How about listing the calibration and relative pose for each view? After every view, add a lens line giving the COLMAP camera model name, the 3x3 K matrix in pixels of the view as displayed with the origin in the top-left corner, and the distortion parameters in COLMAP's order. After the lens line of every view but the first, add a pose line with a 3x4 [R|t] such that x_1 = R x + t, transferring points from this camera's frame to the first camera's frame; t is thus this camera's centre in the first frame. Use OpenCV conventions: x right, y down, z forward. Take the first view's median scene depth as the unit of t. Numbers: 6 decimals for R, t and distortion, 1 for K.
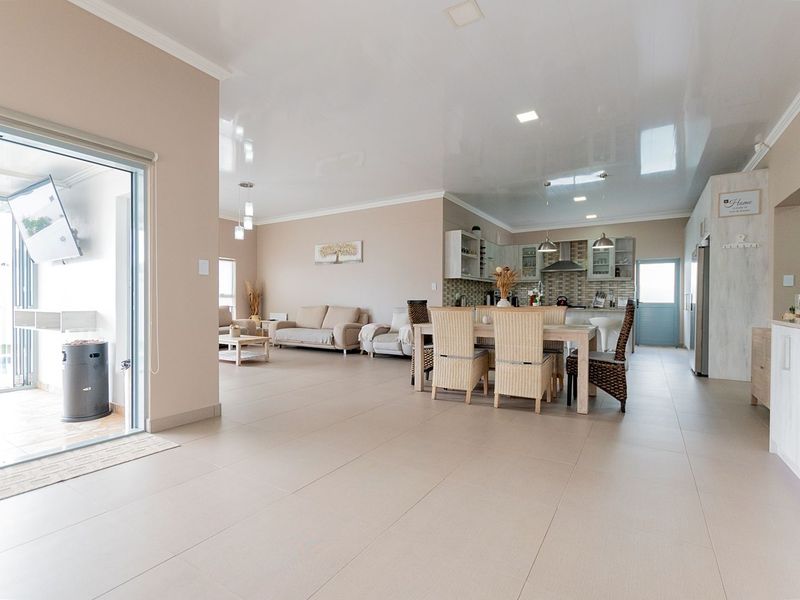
lens RADIAL K [[392.2, 0, 400.0], [0, 392.2, 300.0], [0, 0, 1]] dist [-0.003213, -0.000943]
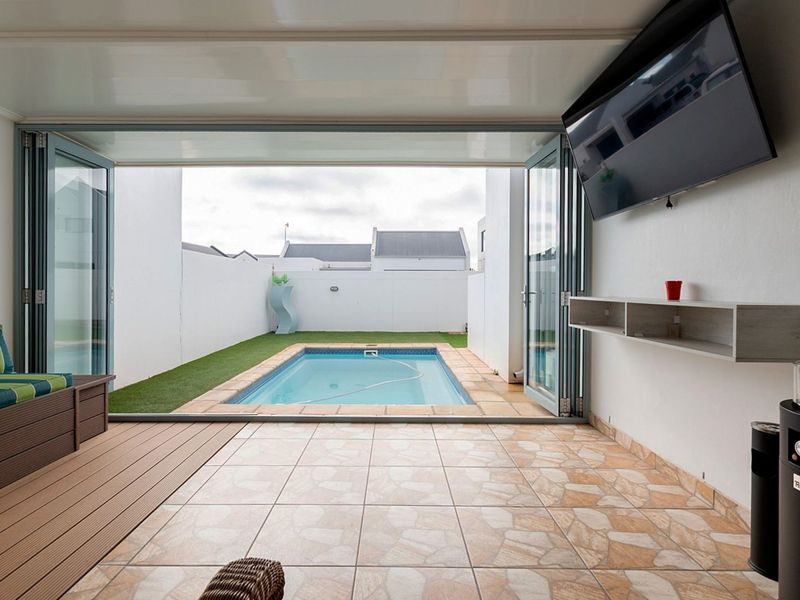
lens RADIAL K [[410.8, 0, 388.2], [0, 410.8, 289.3], [0, 0, 1]] dist [0.000211, 0.001510]
pose [[0.517054, 0.006437, -0.855929, -0.453513], [-0.002507, 0.999979, 0.006005, 0.006592], [0.855949, -0.000959, 0.517059, 0.327882]]
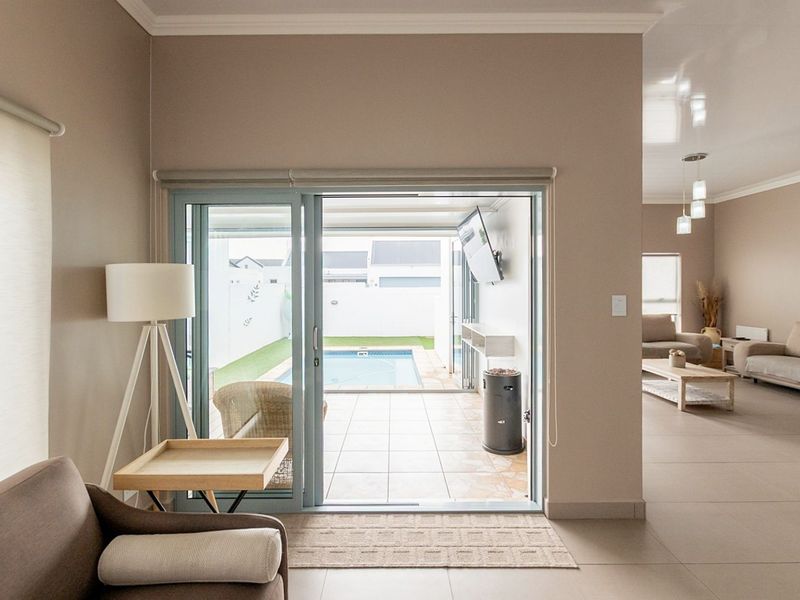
lens RADIAL K [[410.8, 0, 388.2], [0, 410.8, 289.3], [0, 0, 1]] dist [0.000211, 0.001510]
pose [[0.519587, 0.002337, -0.854414, -0.043655], [0.005815, 0.999963, 0.006271, -0.068691], [0.854398, -0.008227, 0.519554, 0.140683]]
